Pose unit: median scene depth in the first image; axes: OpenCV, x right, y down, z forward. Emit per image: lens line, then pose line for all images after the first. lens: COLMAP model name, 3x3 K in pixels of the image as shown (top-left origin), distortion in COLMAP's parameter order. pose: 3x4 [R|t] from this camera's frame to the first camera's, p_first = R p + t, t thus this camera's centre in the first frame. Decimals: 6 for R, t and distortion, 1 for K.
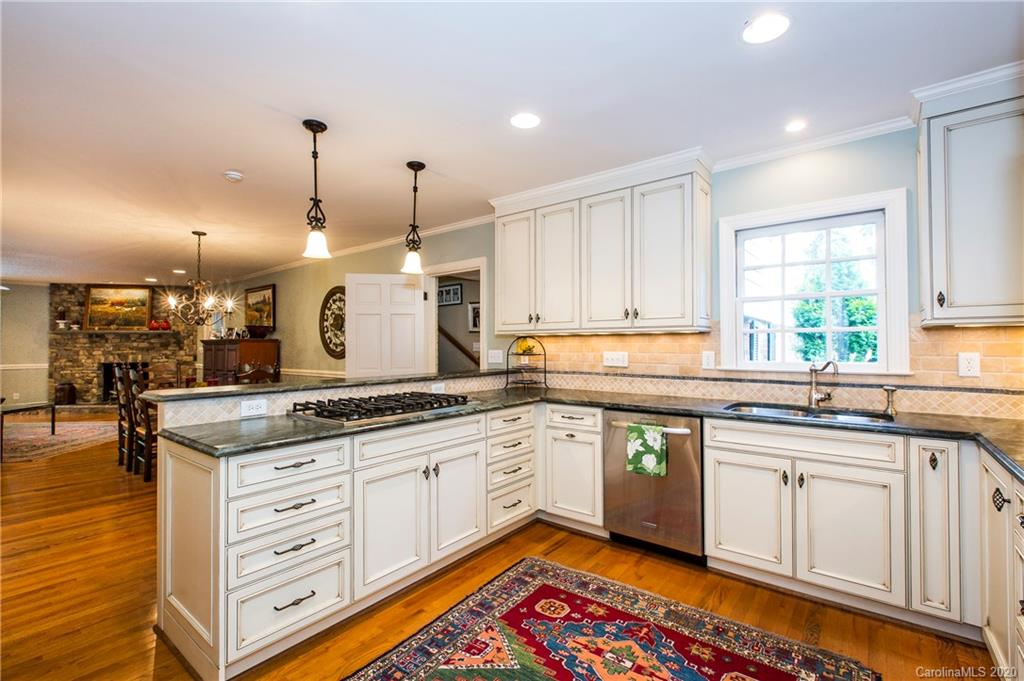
lens RADIAL K [[458.6, 0, 523.4], [0, 458.6, 338.8], [0, 0, 1]] dist [-0.003260, 0.000705]
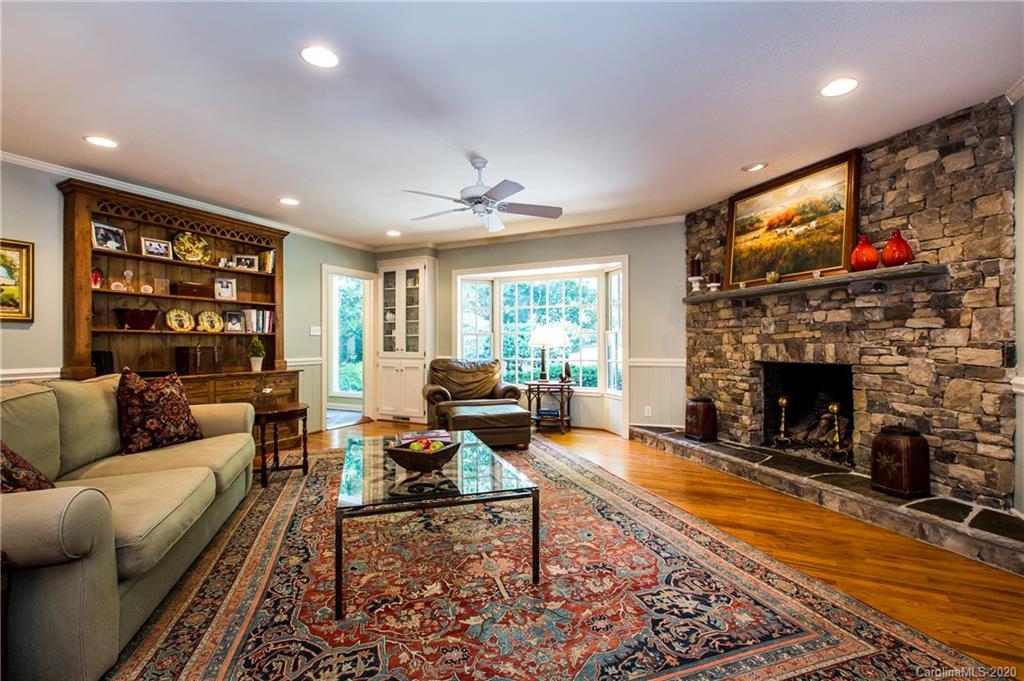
lens RADIAL K [[458.6, 0, 507.5], [0, 458.6, 337.8], [0, 0, 1]] dist [-0.003260, 0.000705]
pose [[0.185503, -0.010066, -0.982592, -1.243712], [0.016614, 0.999837, -0.007106, 0.070457], [0.982503, -0.015006, 0.185640, 1.611875]]
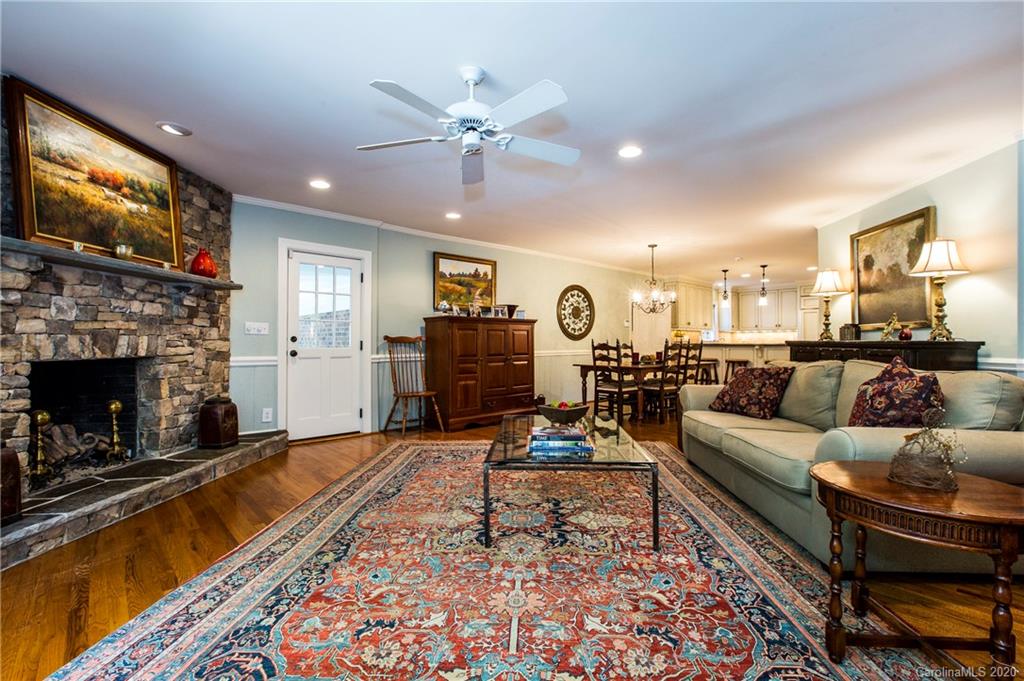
lens RADIAL K [[458.6, 0, 513.0], [0, 458.6, 334.0], [0, 0, 1]] dist [-0.003260, 0.000705]
pose [[0.159720, 0.023669, 0.986879, -2.803045], [-0.013484, 0.999672, -0.021793, 0.091823], [-0.987070, -0.009826, 0.159987, 1.568595]]
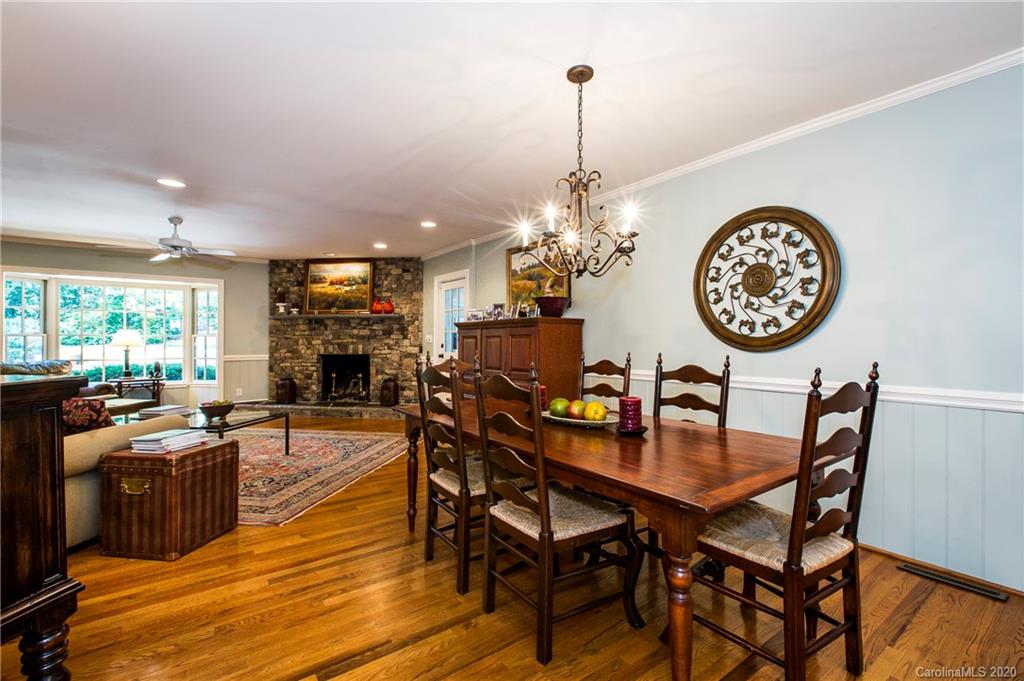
lens RADIAL K [[458.6, 0, 520.7], [0, 458.6, 338.0], [0, 0, 1]] dist [-0.003260, 0.000705]
pose [[0.963722, 0.001164, -0.266907, -0.846602], [0.001943, 0.999933, 0.011378, 0.035631], [0.266902, -0.011483, 0.963655, 0.714872]]
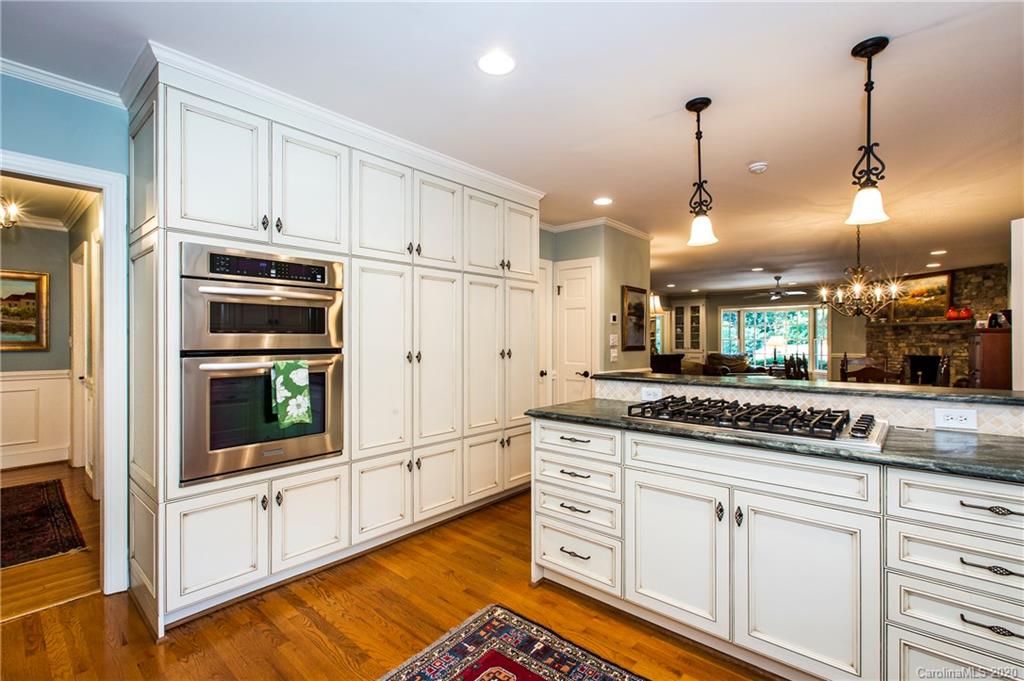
lens RADIAL K [[458.6, 0, 505.7], [0, 458.6, 340.6], [0, 0, 1]] dist [-0.003260, 0.000705]
pose [[-0.067593, 0.004744, -0.997702, 0.347659], [0.017783, 0.999836, 0.003549, 0.005641], [0.997554, -0.017503, -0.067666, 0.453205]]
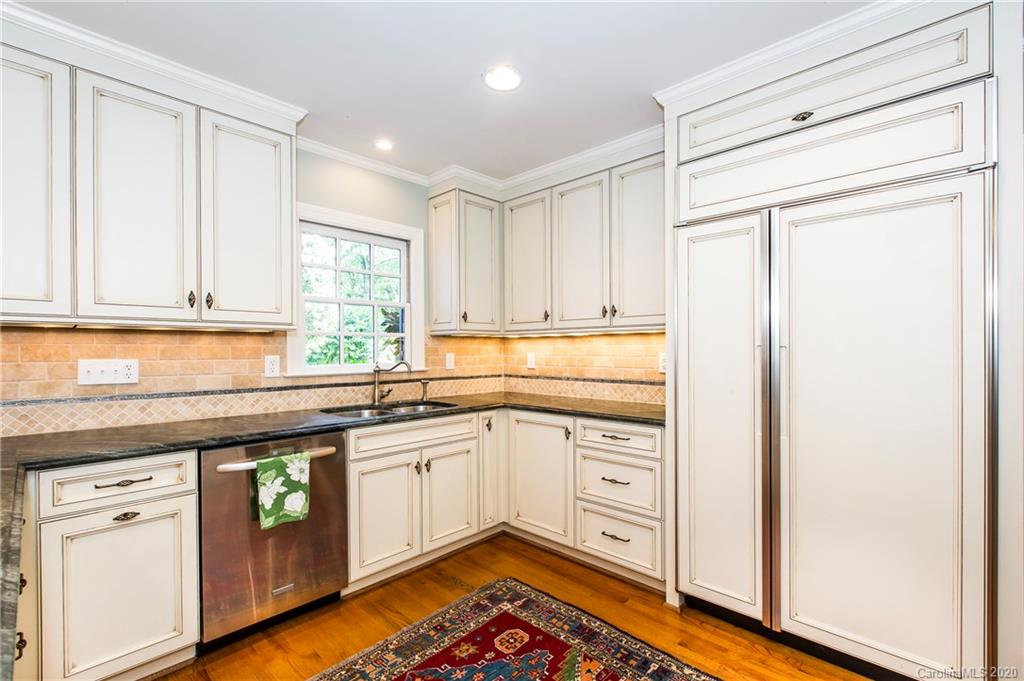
lens RADIAL K [[458.6, 0, 507.1], [0, 458.6, 350.1], [0, 0, 1]] dist [-0.003260, 0.000705]
pose [[0.106941, 0.000365, 0.994265, -0.306805], [-0.011736, 0.999931, 0.000895, 0.010085], [-0.994196, -0.011764, 0.106938, 0.409159]]
